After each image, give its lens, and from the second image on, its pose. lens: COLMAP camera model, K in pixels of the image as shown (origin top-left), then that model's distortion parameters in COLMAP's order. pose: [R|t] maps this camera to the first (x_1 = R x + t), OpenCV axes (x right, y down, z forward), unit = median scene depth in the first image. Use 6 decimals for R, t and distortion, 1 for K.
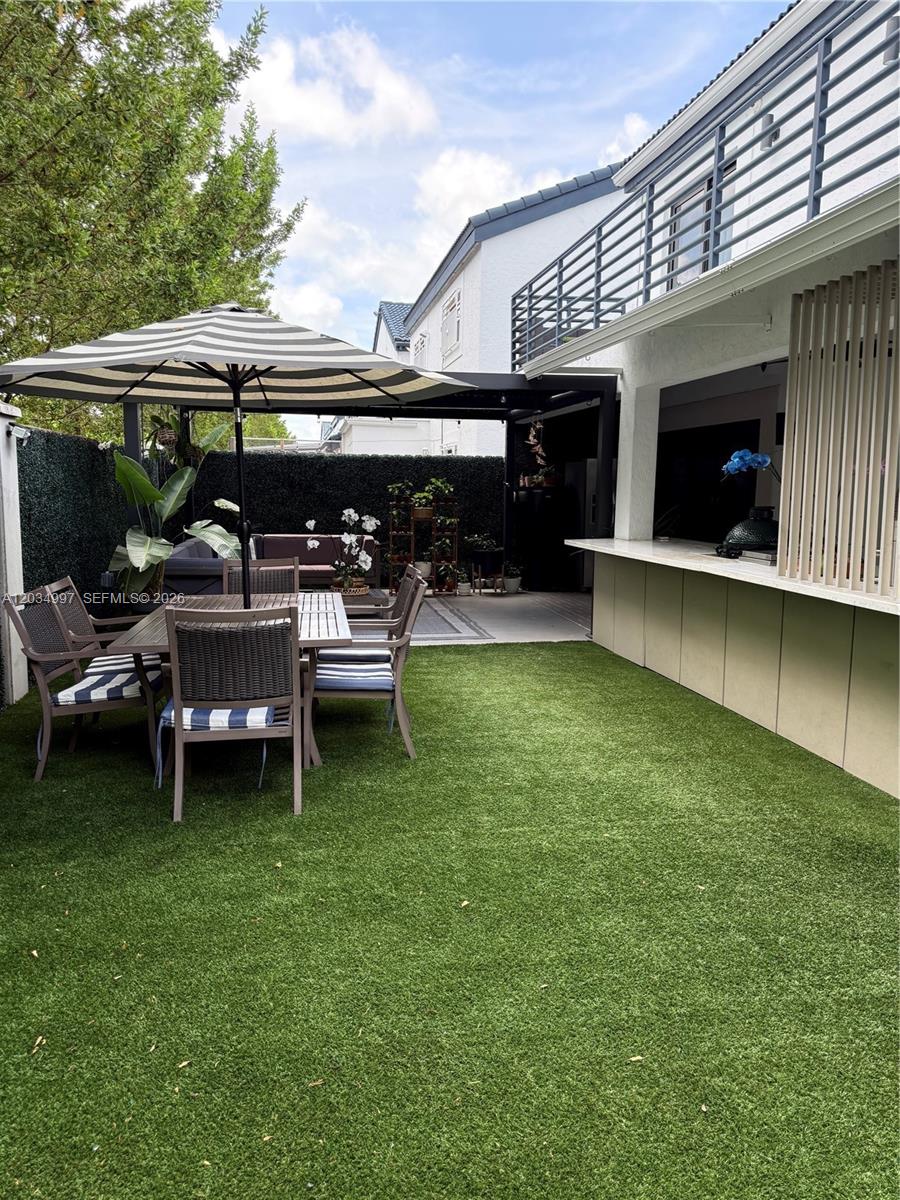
lens RADIAL K [[843.8, 0, 450.0], [0, 843.8, 600.0], [0, 0, 1]] dist [0.158391, -0.308596]
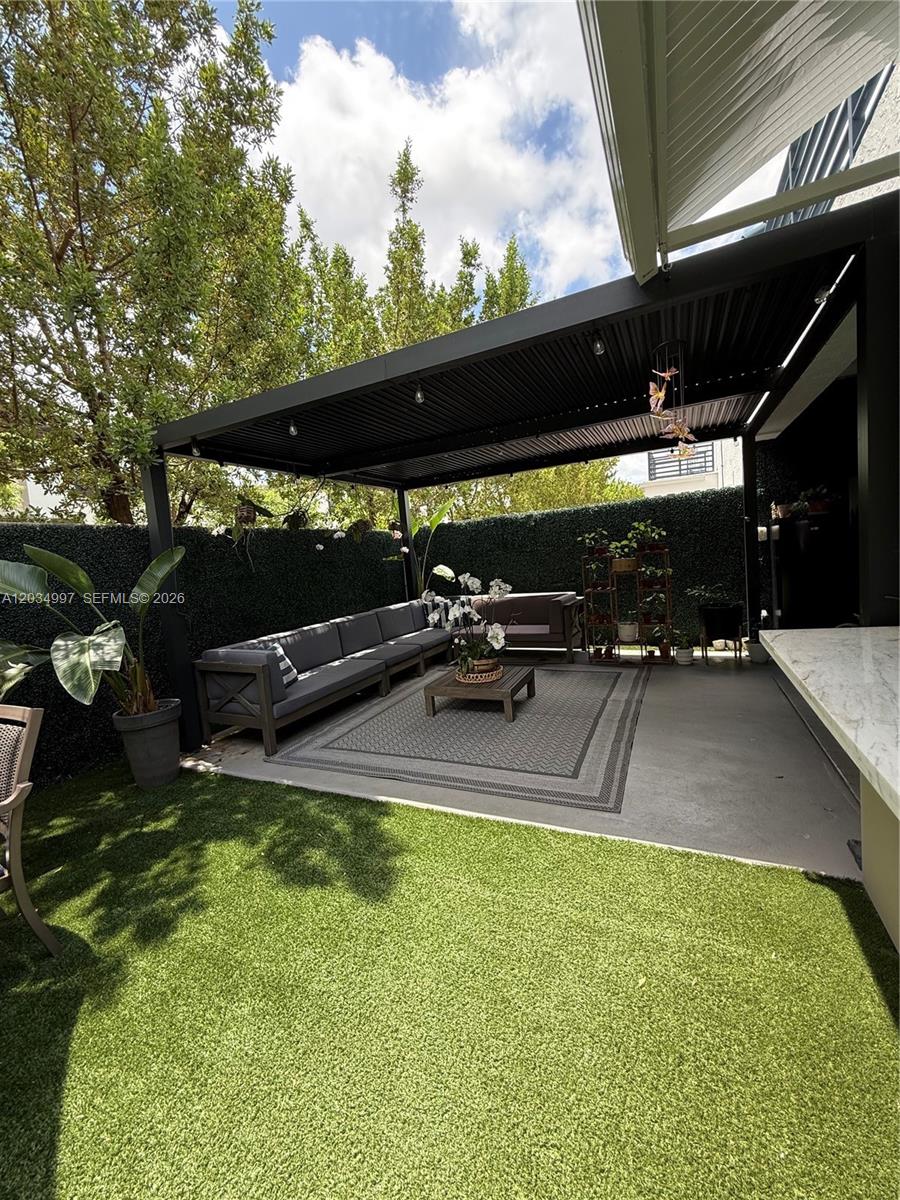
lens RADIAL K [[481.8, 0, 453.4], [0, 481.8, 598.4], [0, 0, 1]] dist [0.001504, -0.000296]
pose [[0.817013, -0.028250, -0.575927, 0.128978], [0.014070, 0.999478, -0.029066, -0.071427], [0.576448, 0.015644, 0.816984, 0.631698]]
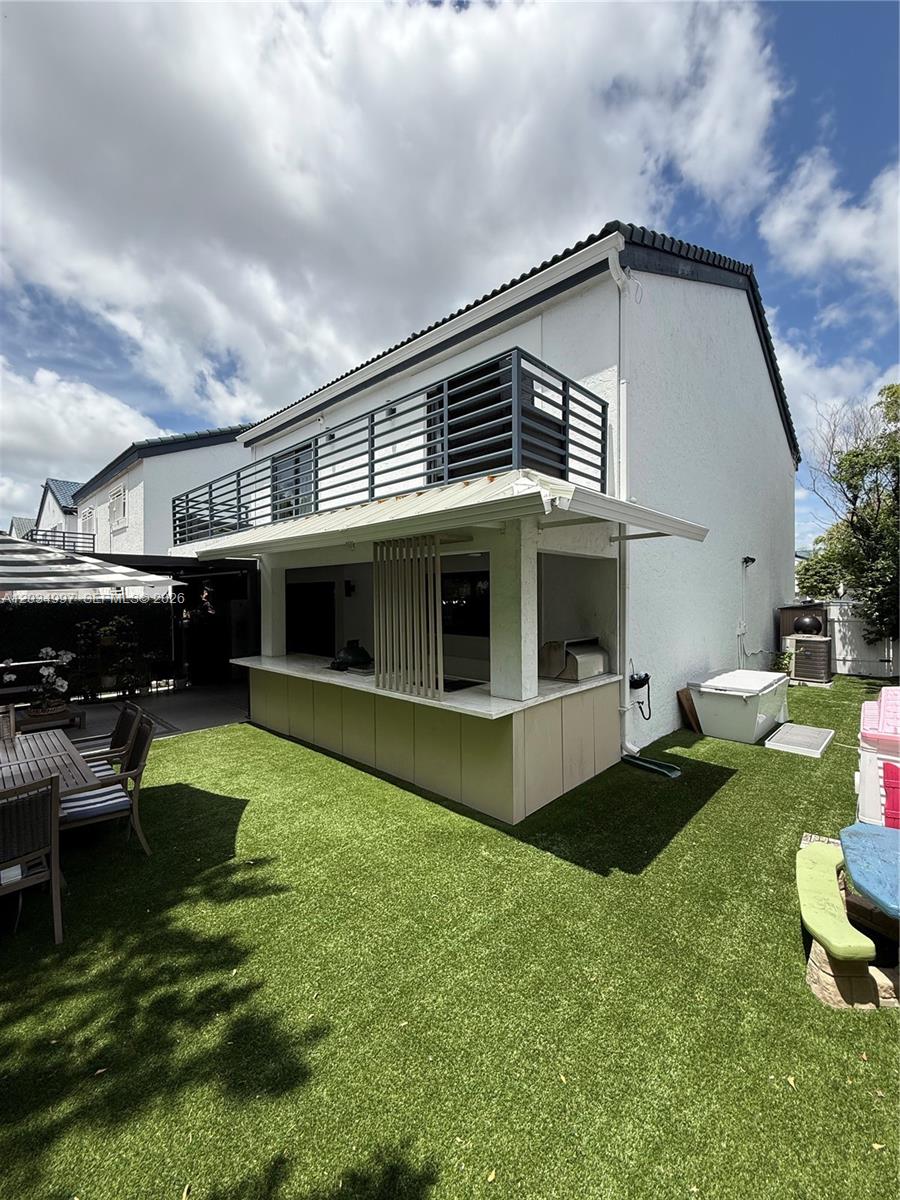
lens RADIAL K [[481.8, 0, 453.4], [0, 481.8, 598.4], [0, 0, 1]] dist [0.001504, -0.000296]
pose [[0.805524, -0.020201, 0.592218, -0.052442], [0.093647, 0.991199, -0.093566, -0.054609], [-0.585116, 0.130829, 0.800327, 0.017689]]
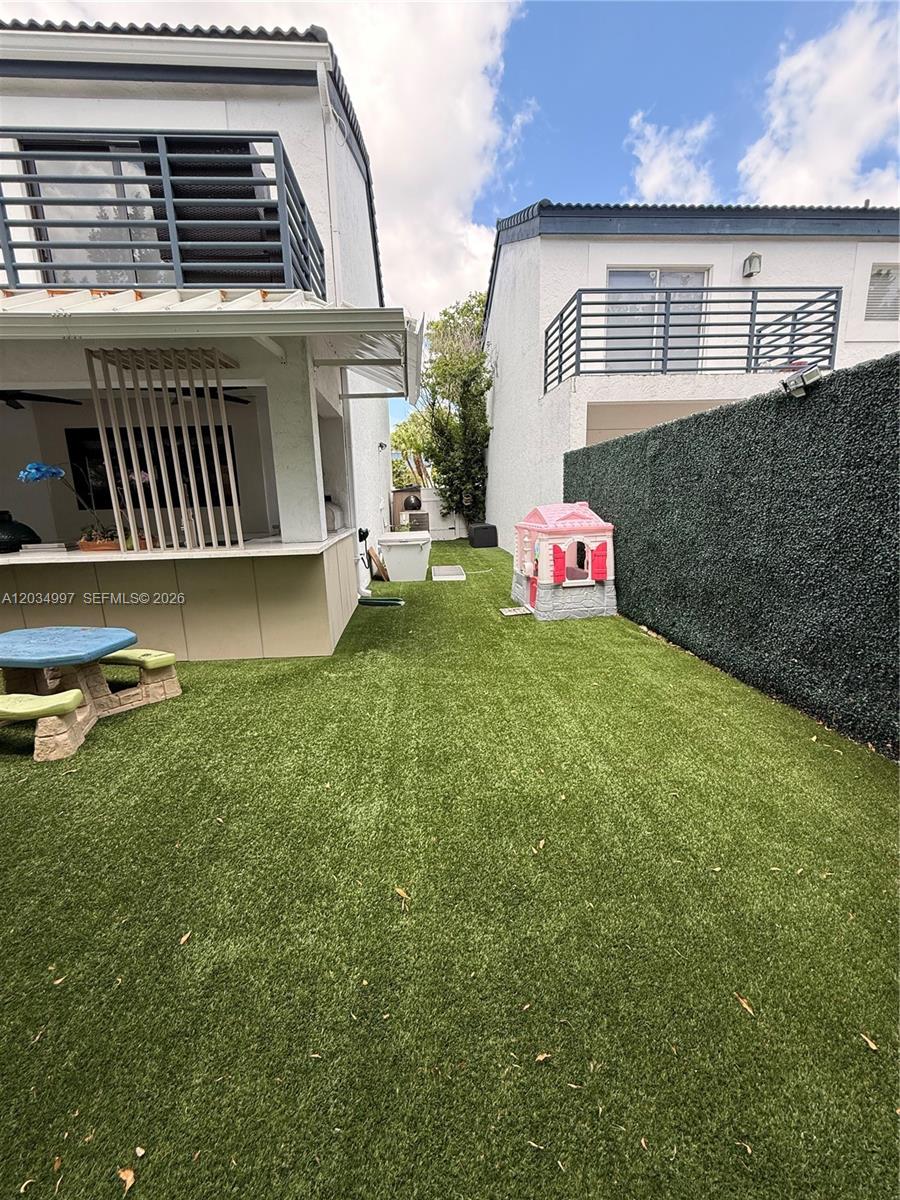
lens RADIAL K [[481.8, 0, 453.4], [0, 481.8, 598.4], [0, 0, 1]] dist [0.001504, -0.000296]
pose [[0.105187, -0.221235, 0.969531, -0.190045], [0.160748, 0.965901, 0.202966, -0.014316], [-0.981375, 0.134500, 0.137163, 0.181737]]
